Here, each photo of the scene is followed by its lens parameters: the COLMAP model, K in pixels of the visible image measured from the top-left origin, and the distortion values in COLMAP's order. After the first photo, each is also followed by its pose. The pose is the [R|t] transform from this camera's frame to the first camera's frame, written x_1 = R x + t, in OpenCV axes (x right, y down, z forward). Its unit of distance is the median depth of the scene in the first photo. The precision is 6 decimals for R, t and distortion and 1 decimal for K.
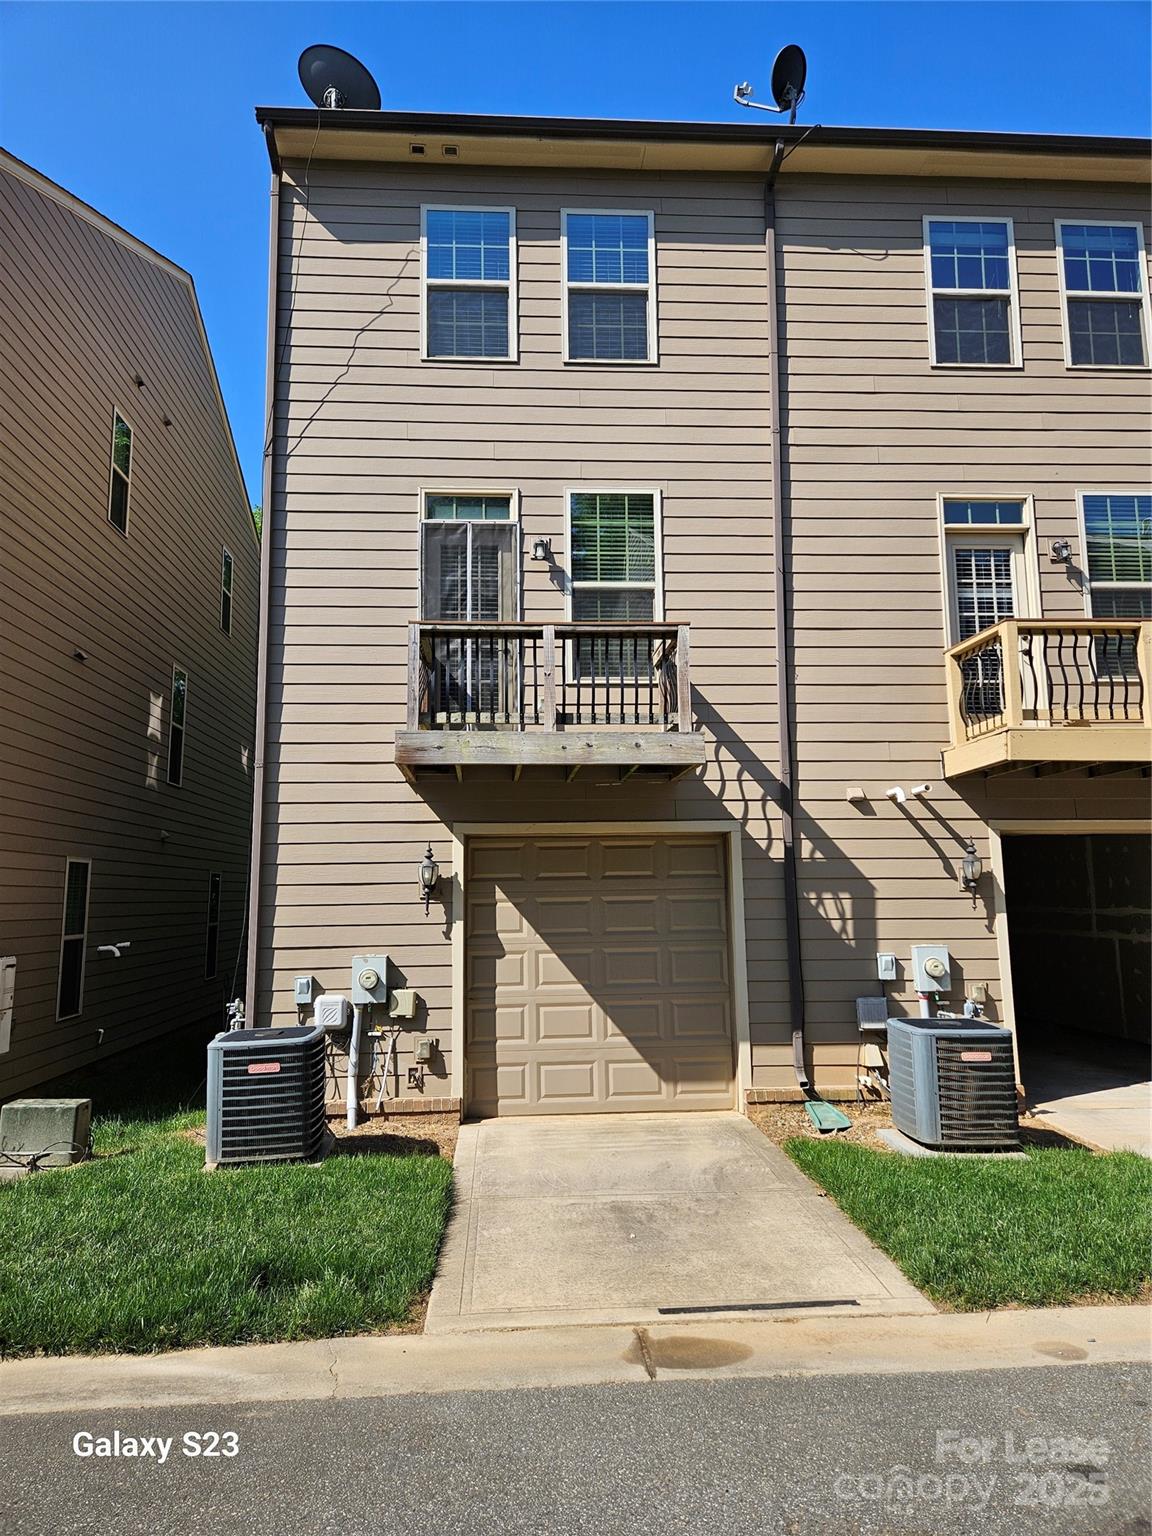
lens RADIAL K [[1014.1, 0, 569.7], [0, 1014.1, 772.1], [0, 0, 1]] dist [0.086392, -0.080930]
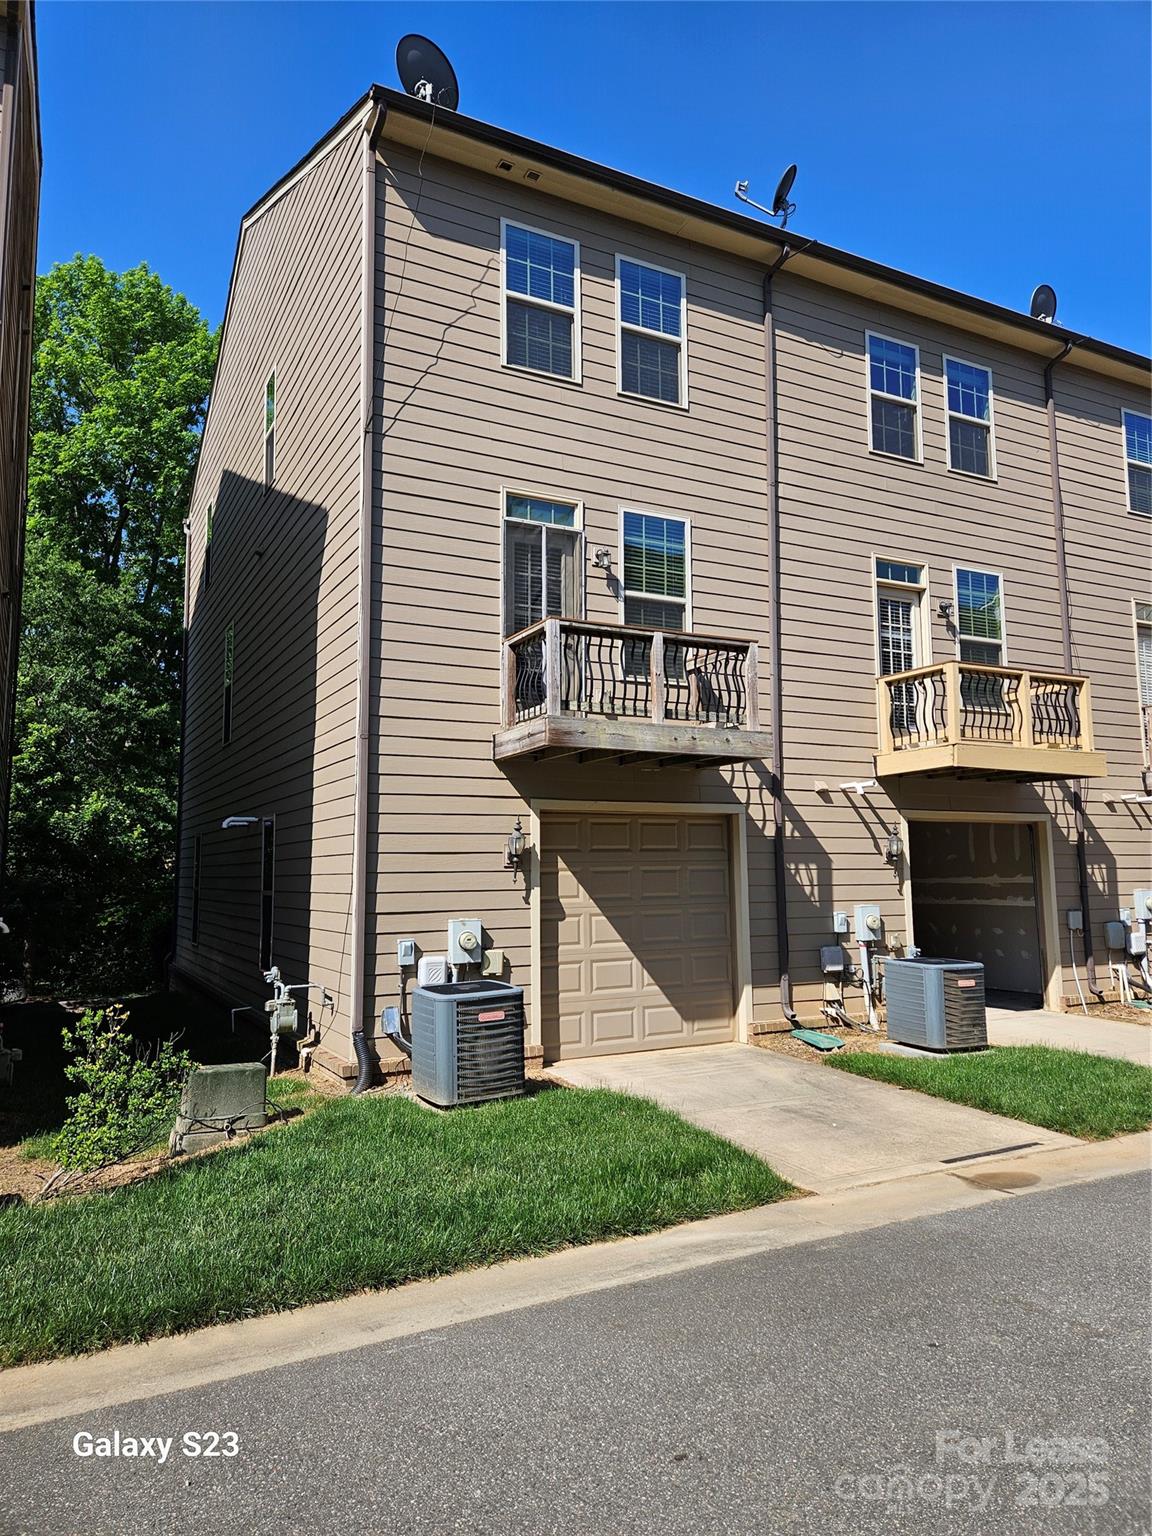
lens RADIAL K [[1027.0, 0, 576.0], [0, 1027.0, 768.0], [0, 0, 1]] dist [0.086244, -0.081731]
pose [[0.910630, 0.045284, 0.410734, -0.517568], [-0.054144, 0.998484, 0.009956, 0.002857], [-0.409660, -0.031305, 0.911701, -0.033430]]
